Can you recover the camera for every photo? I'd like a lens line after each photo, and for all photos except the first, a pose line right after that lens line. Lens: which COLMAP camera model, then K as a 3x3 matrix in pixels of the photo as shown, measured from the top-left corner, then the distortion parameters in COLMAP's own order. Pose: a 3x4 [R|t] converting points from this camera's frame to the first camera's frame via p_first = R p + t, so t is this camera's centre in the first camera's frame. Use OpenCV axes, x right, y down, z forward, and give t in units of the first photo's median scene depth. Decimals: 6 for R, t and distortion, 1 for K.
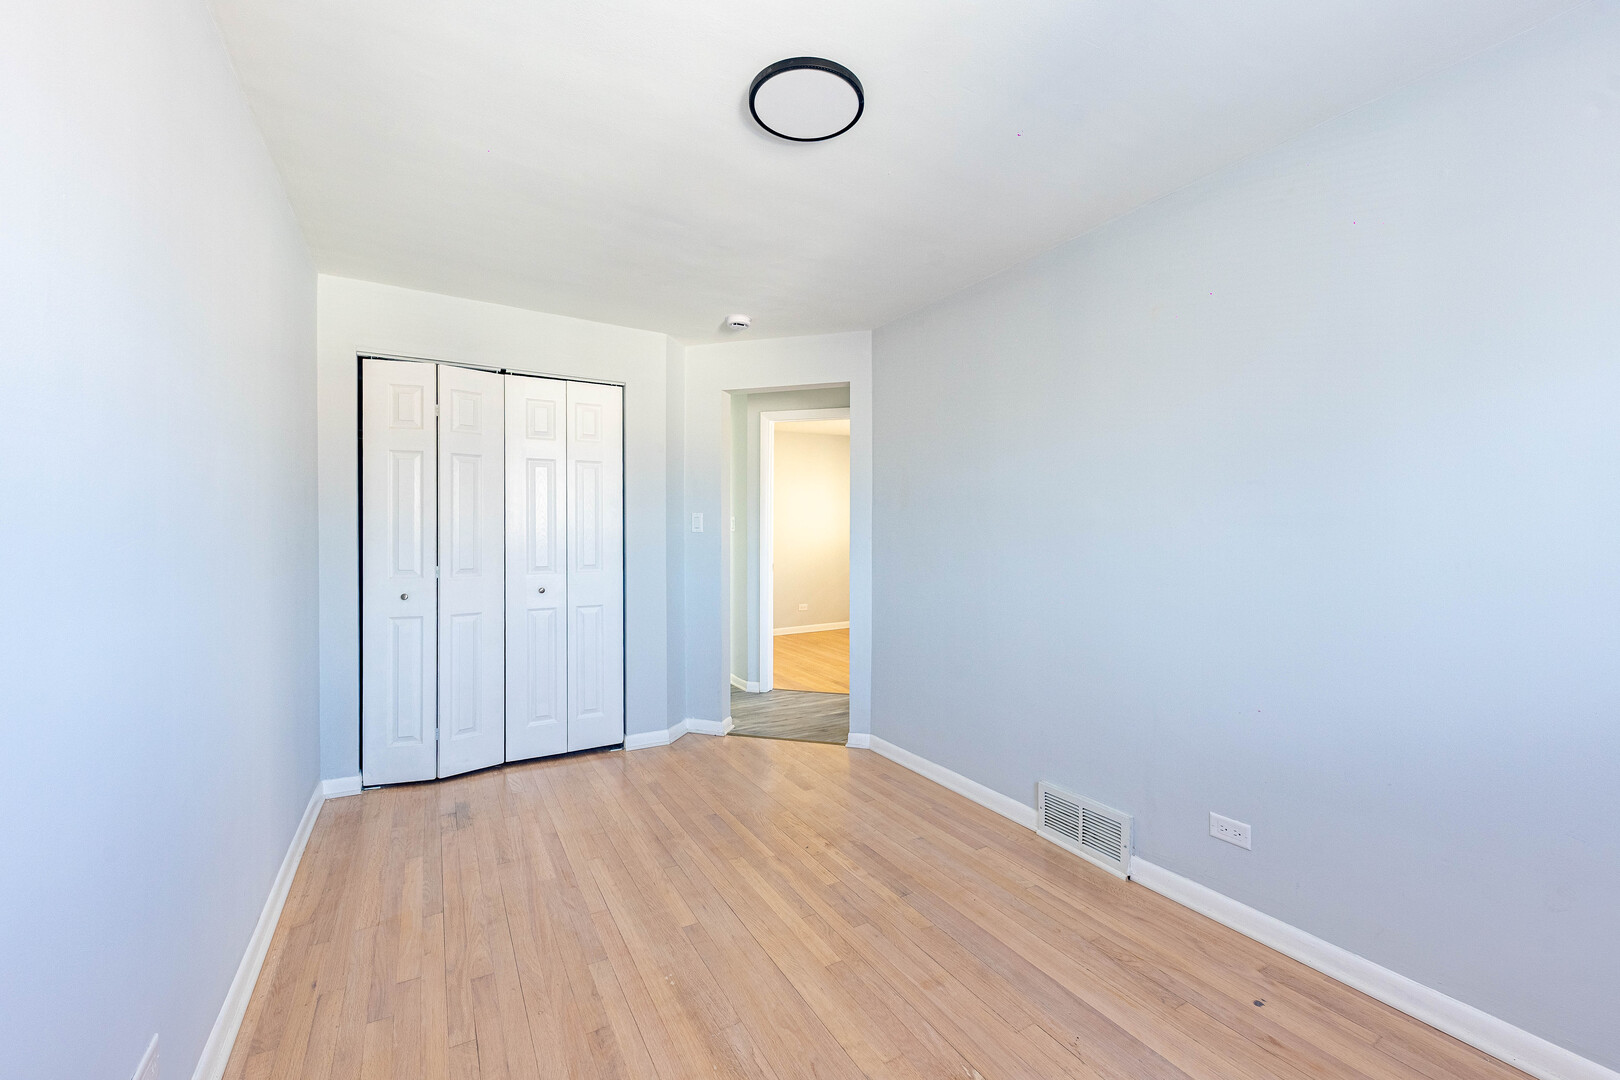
lens RADIAL K [[648.3, 0, 810.8], [0, 648.3, 528.7], [0, 0, 1]] dist [0.008405, -0.002537]
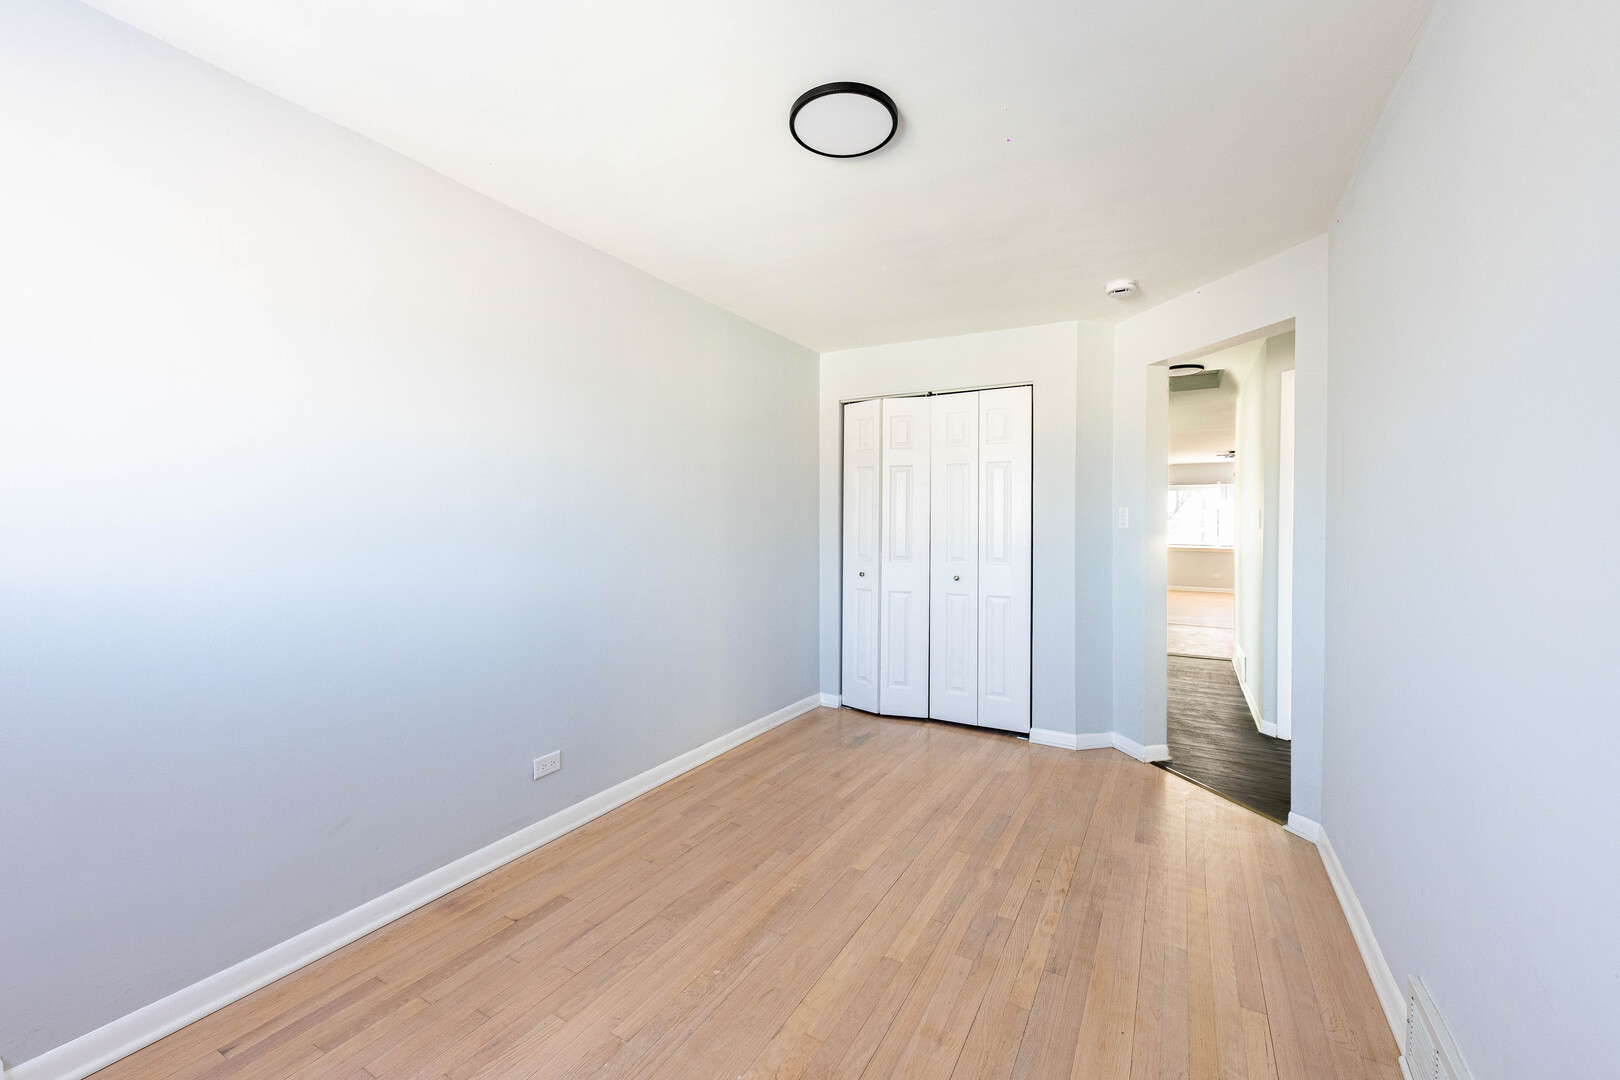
lens RADIAL K [[648.3, 0, 831.8], [0, 648.3, 530.1], [0, 0, 1]] dist [0.008405, -0.002537]
pose [[0.508876, 0.008111, -0.860802, 0.568928], [-0.002235, 0.999965, 0.008102, 0.001329], [0.860837, -0.002199, 0.508876, 0.279176]]
